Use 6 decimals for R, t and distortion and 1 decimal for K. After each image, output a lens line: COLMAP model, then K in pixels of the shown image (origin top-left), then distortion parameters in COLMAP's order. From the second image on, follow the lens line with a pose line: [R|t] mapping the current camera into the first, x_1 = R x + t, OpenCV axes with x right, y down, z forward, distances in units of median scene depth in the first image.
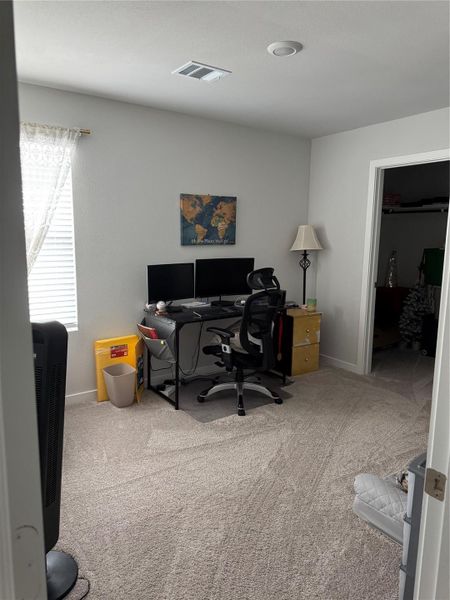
lens RADIAL K [[412.3, 0, 225.7], [0, 412.3, 298.2], [0, 0, 1]] dist [0.052880, -0.004129]
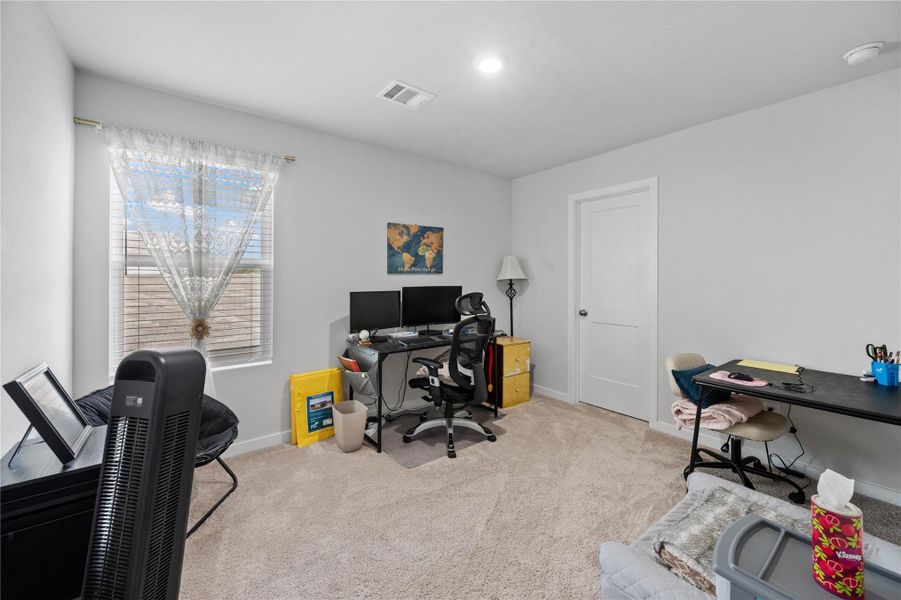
lens RADIAL K [[369.4, 0, 450.8], [0, 369.4, 285.0], [0, 0, 1]] dist [-0.000269, 0.000036]
pose [[0.998958, -0.008942, 0.044744, 0.002580], [0.014455, 0.992121, -0.124446, 0.011213], [-0.043279, 0.124963, 0.991217, 0.131856]]
